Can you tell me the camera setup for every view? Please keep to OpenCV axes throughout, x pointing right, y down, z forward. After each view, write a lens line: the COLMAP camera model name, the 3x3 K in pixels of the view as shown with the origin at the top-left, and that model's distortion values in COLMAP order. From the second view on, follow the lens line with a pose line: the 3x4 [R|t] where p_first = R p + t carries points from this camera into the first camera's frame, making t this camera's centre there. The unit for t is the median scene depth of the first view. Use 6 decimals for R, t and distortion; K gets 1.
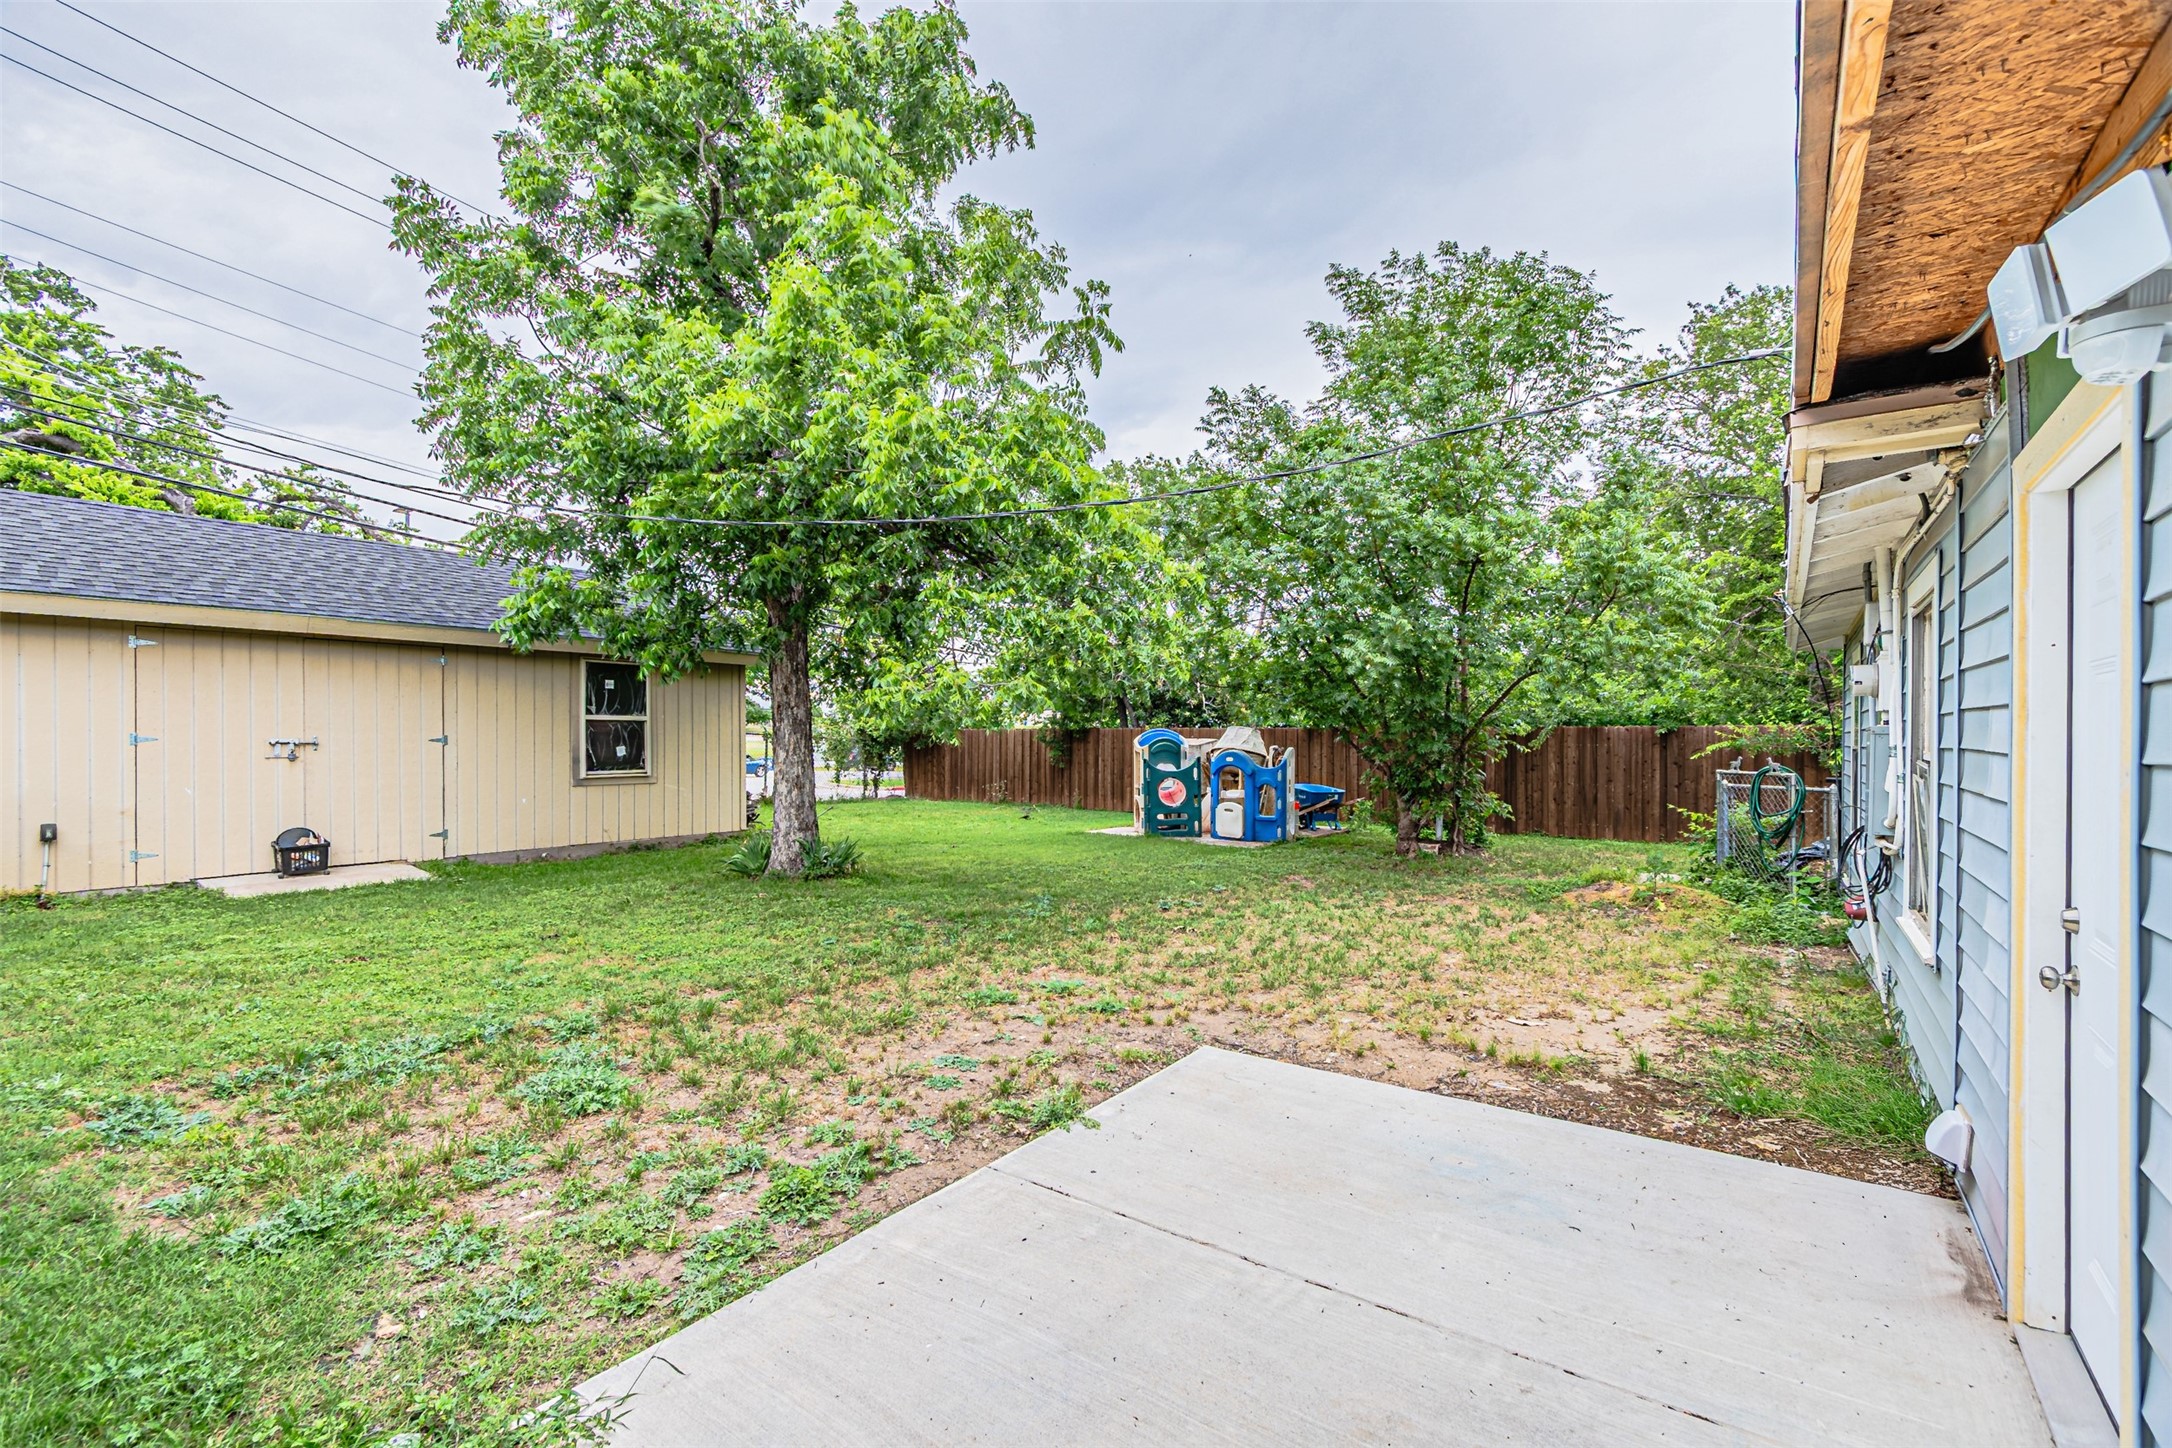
lens RADIAL K [[938.1, 0, 1068.5], [0, 938.1, 733.8], [0, 0, 1]] dist [0.008299, -0.003680]
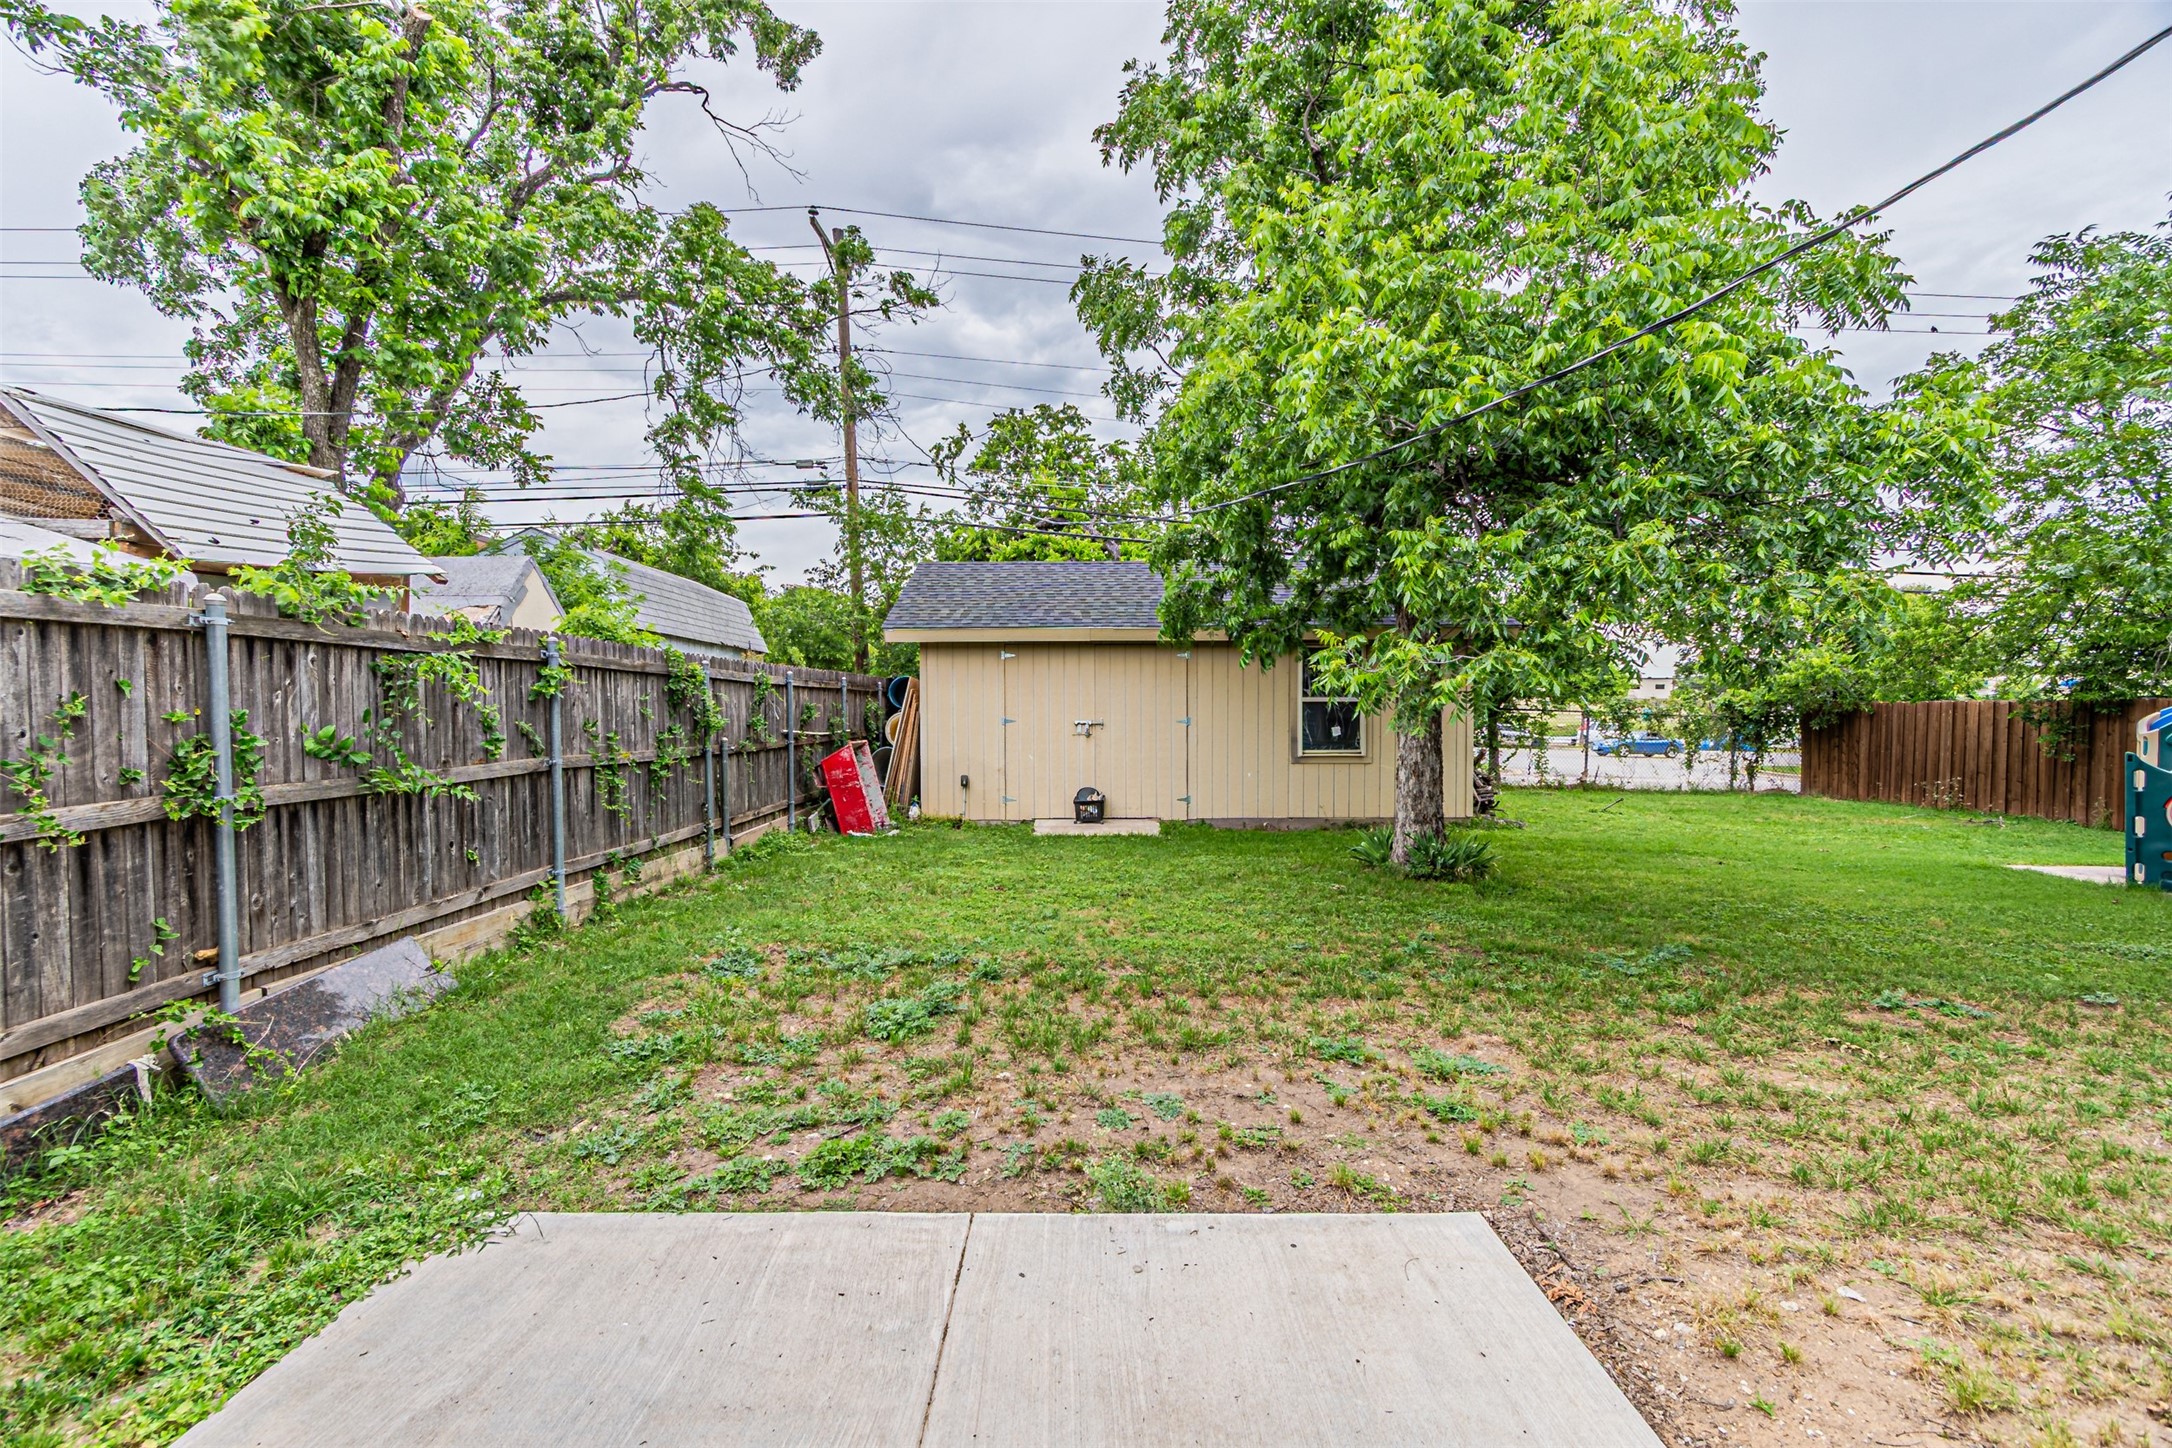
lens RADIAL K [[938.1, 0, 1075.8], [0, 938.1, 735.1], [0, 0, 1]] dist [0.008299, -0.003680]
pose [[0.589289, 0.014096, -0.807799, 0.278826], [0.009273, 0.999664, 0.024209, -0.007140], [0.807869, -0.021757, 0.588961, 0.226751]]
